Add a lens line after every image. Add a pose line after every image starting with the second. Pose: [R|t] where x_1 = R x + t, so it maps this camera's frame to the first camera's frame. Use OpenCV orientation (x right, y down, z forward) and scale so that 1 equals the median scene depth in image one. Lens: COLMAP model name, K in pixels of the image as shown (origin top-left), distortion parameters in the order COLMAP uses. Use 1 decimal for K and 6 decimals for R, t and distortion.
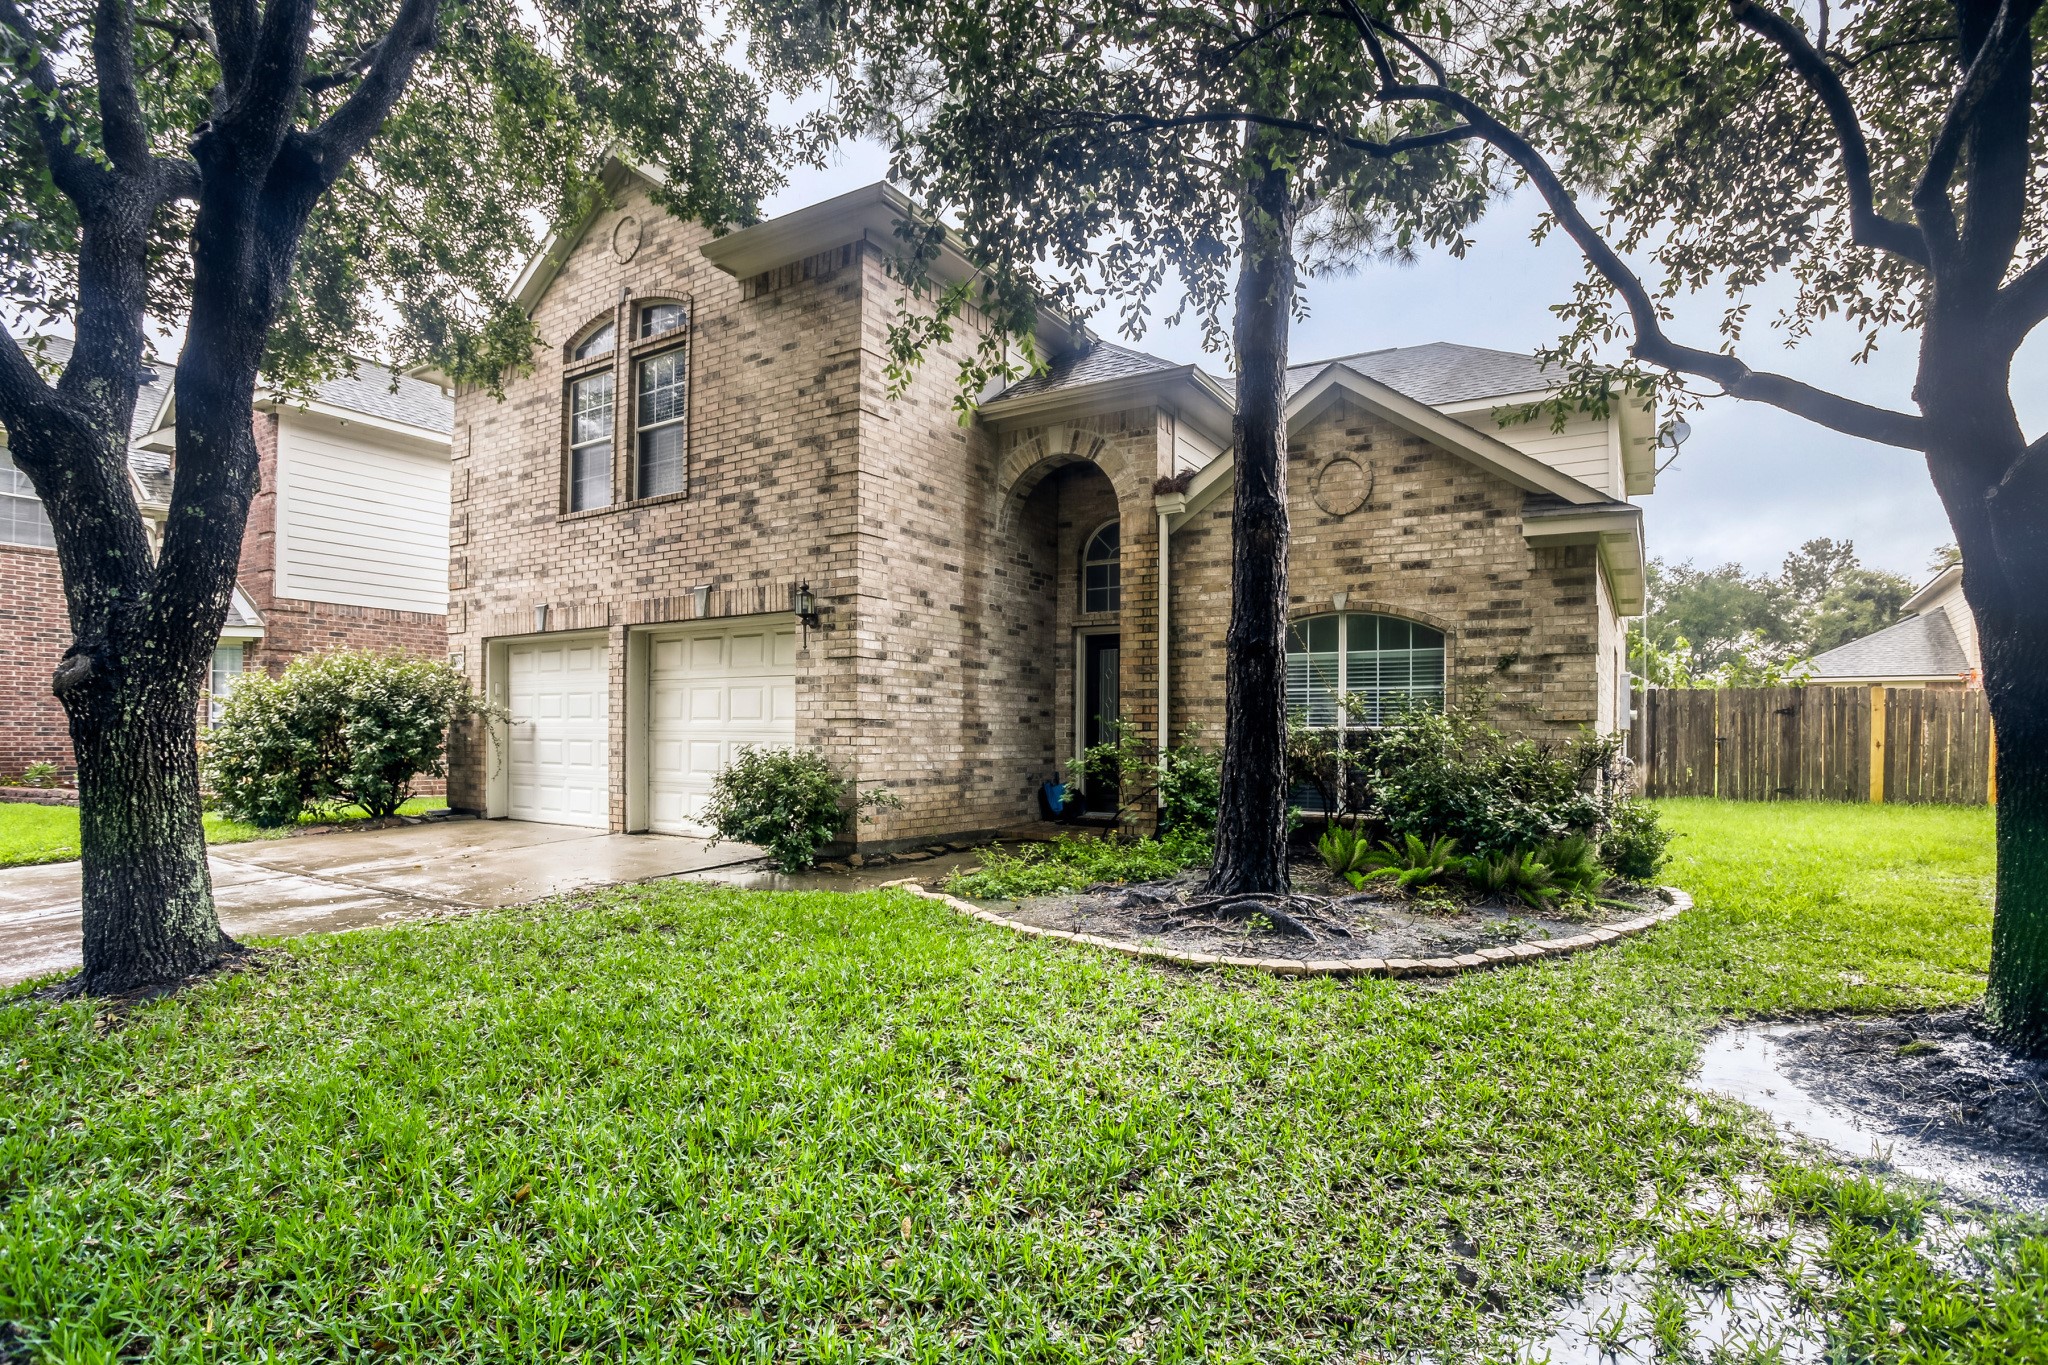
lens RADIAL K [[998.2, 0, 1039.9], [0, 998.2, 732.3], [0, 0, 1]] dist [-0.046041, 0.003713]
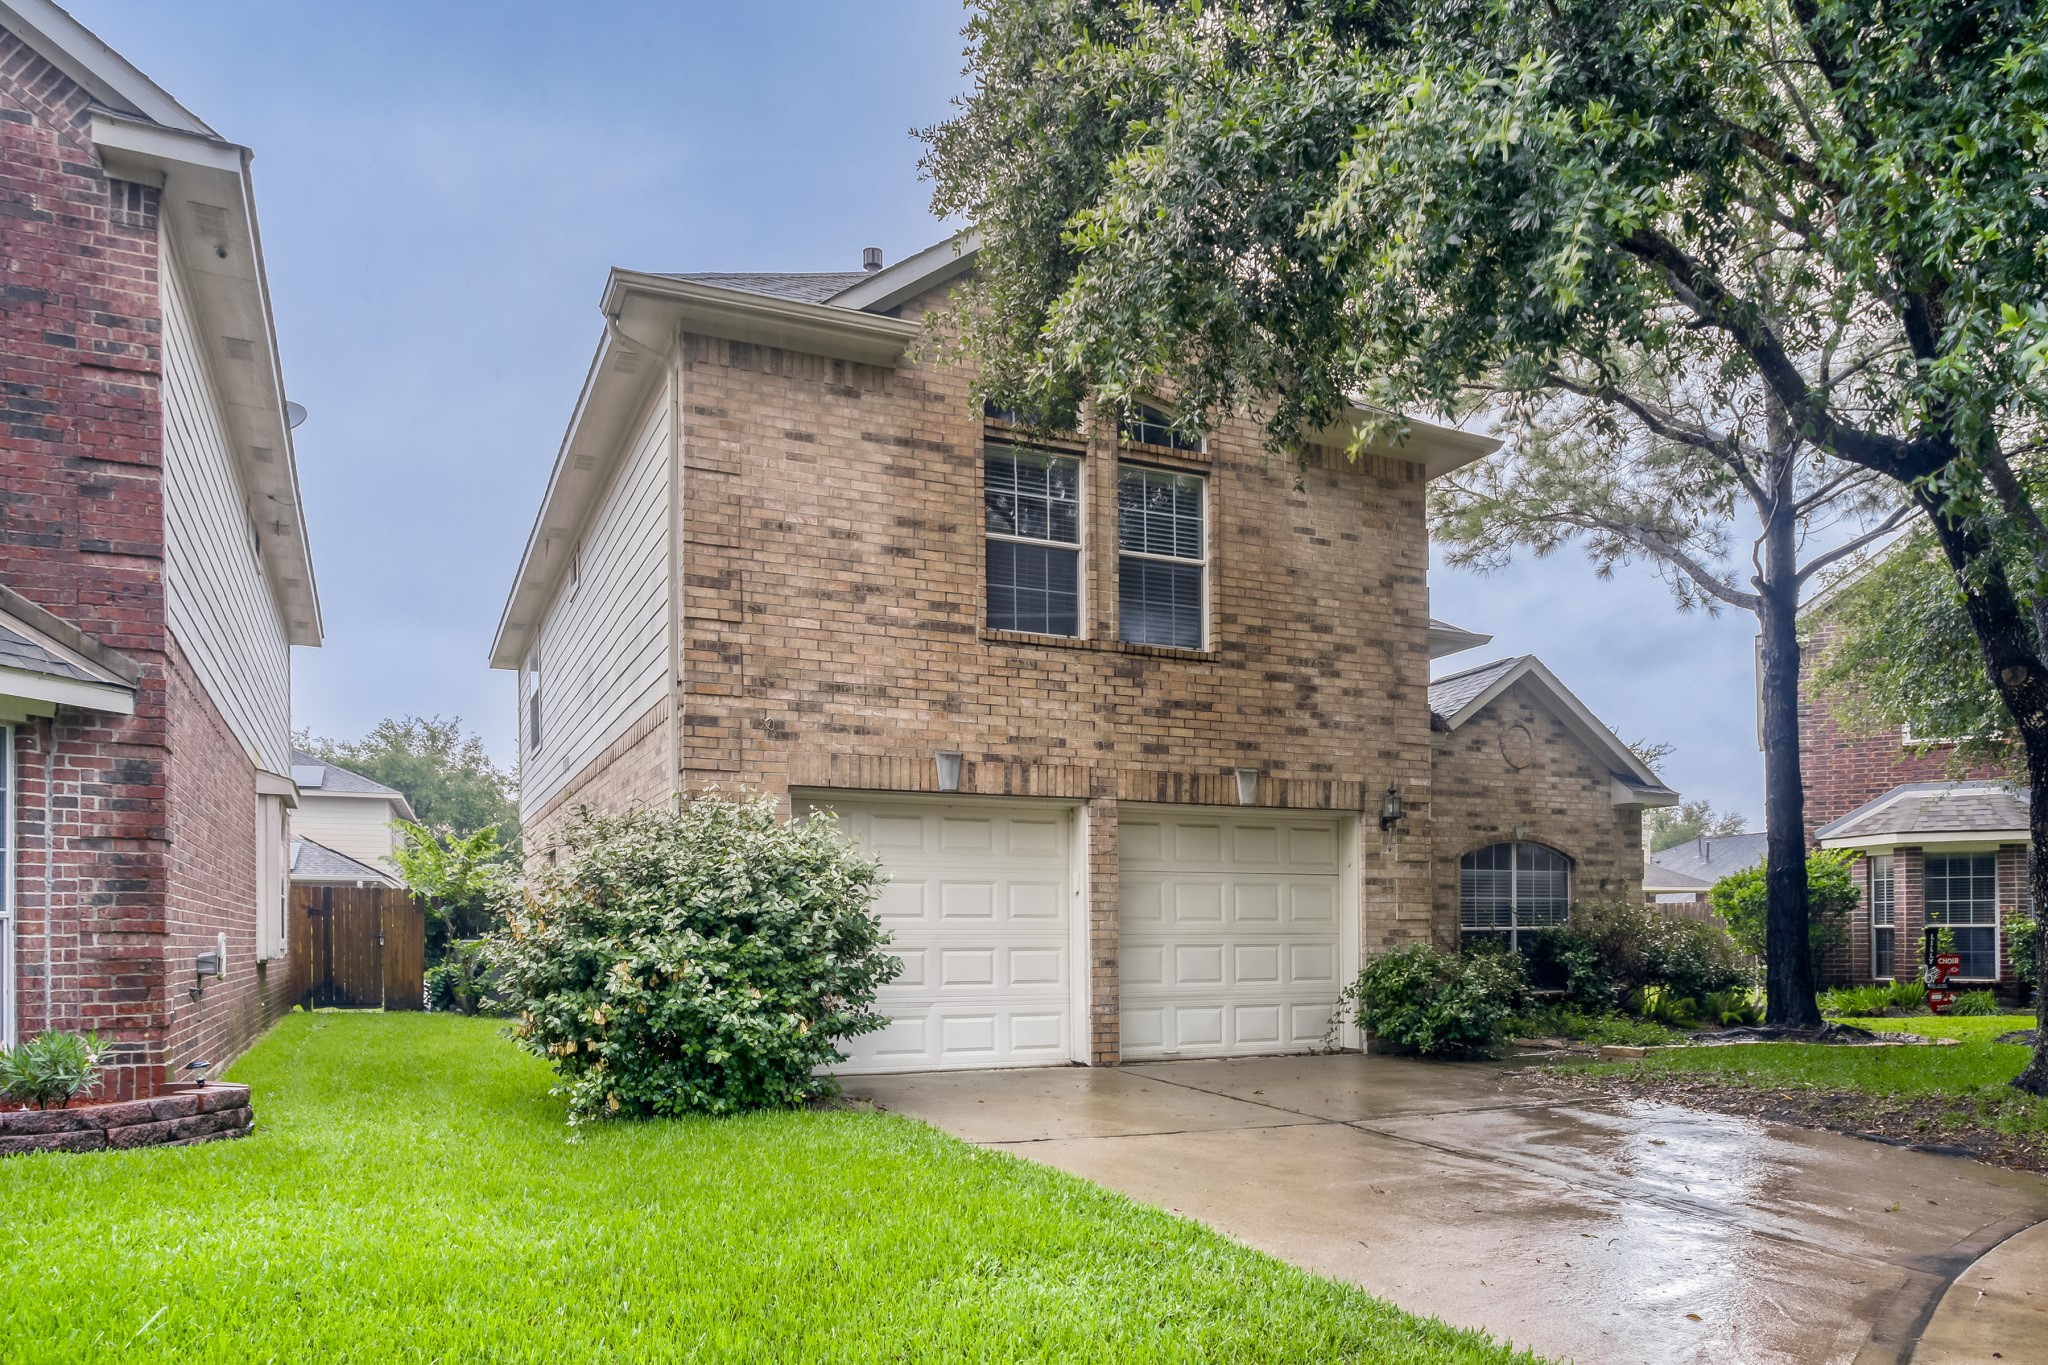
lens RADIAL K [[1387.5, 0, 1060.2], [0, 1387.5, 937.3], [0, 0, 1]] dist [-0.020062, -0.016983]
pose [[0.540902, -0.008168, 0.841046, -1.523355], [0.006571, 0.999963, 0.005485, -0.005803], [-0.841060, 0.002559, 0.540935, 0.493362]]
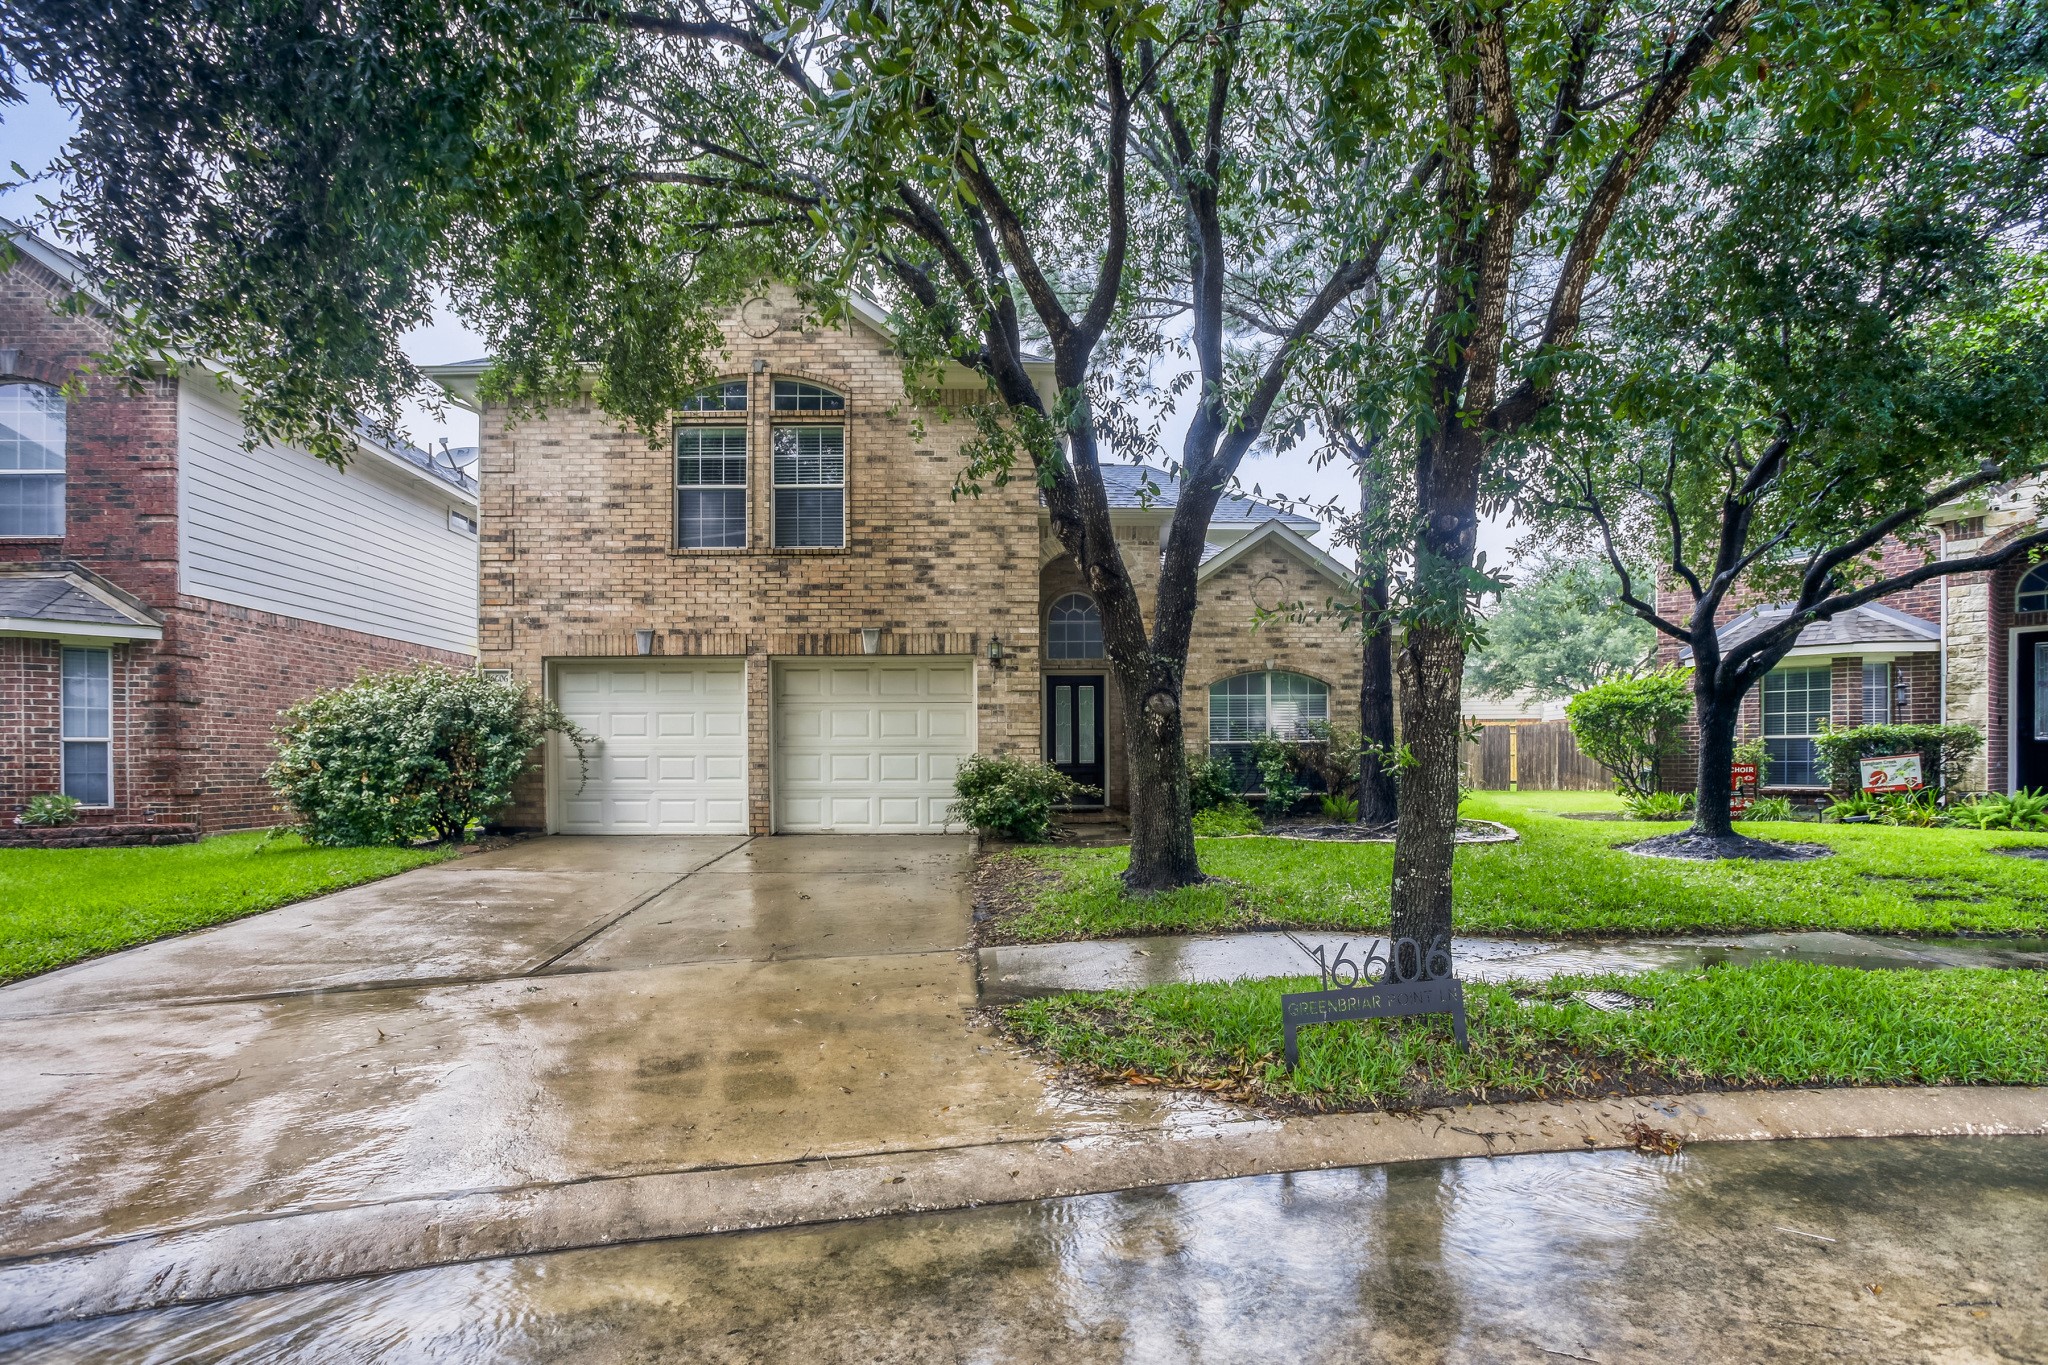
lens RADIAL K [[998.2, 0, 1042.2], [0, 998.2, 755.3], [0, 0, 1]] dist [-0.046041, 0.003713]
pose [[0.834278, -0.010932, 0.551235, -0.882397], [0.010663, 0.999936, 0.003694, 0.008840], [-0.551240, 0.002796, 0.834342, -0.157741]]
